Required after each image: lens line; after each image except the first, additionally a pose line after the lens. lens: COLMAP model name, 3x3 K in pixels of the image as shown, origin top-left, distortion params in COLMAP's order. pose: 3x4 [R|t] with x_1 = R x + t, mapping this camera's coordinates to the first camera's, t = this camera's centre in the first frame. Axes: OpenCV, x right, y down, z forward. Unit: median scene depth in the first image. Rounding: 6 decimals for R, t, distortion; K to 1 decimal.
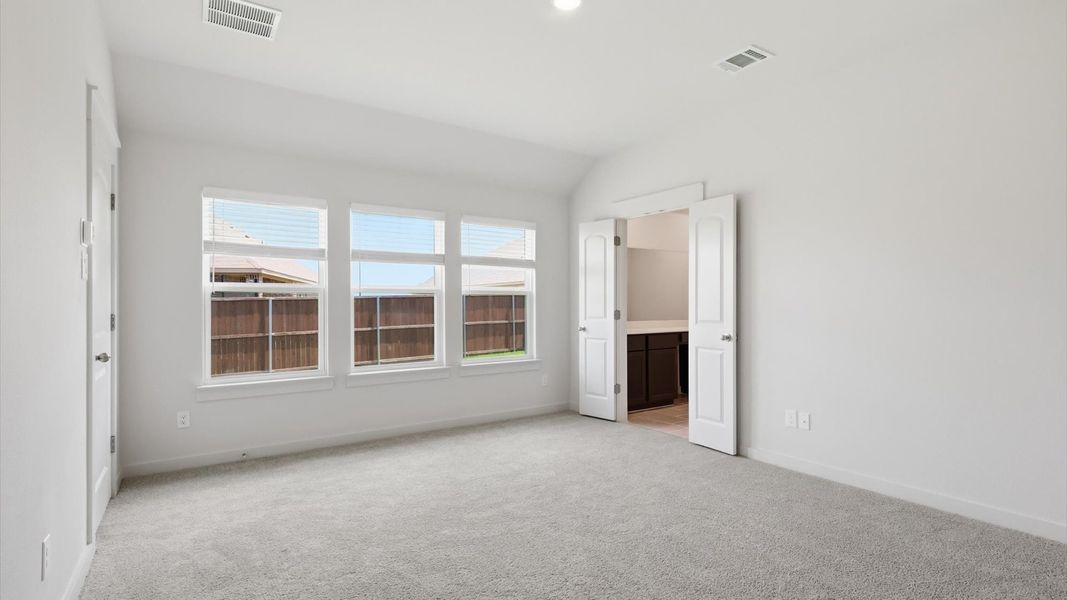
lens RADIAL K [[475.6, 0, 517.4], [0, 475.6, 305.0], [0, 0, 1]] dist [-0.000337, -0.002470]
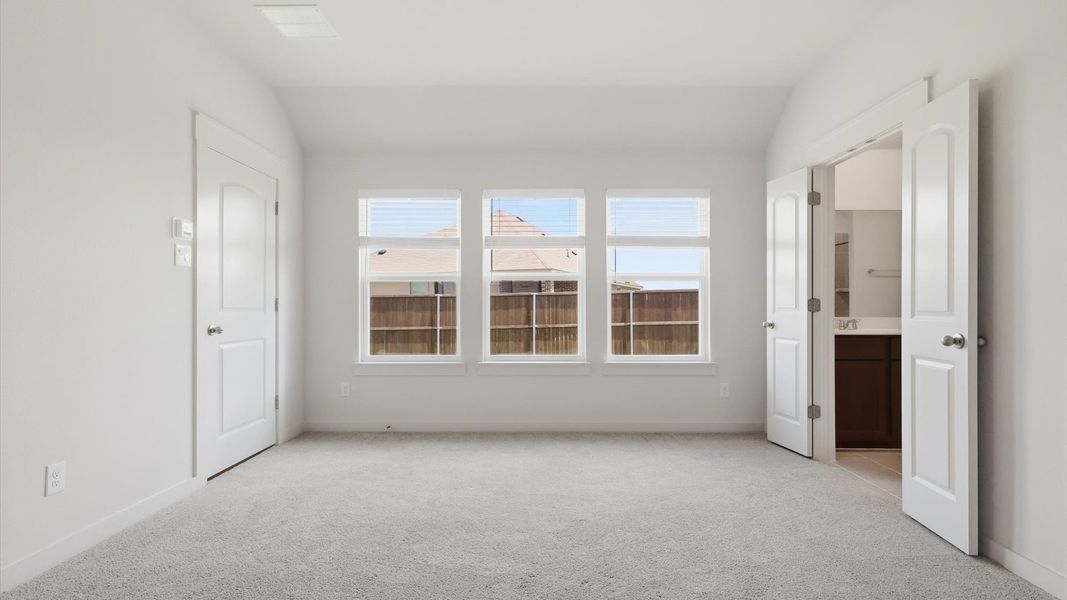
lens RADIAL K [[475.6, 0, 521.7], [0, 475.6, 304.5], [0, 0, 1]] dist [-0.000337, -0.002470]
pose [[0.839589, 0.005086, -0.543198, 0.230366], [-0.002338, 0.999981, 0.005749, 0.016907], [0.543217, -0.003557, 0.839585, 0.187188]]
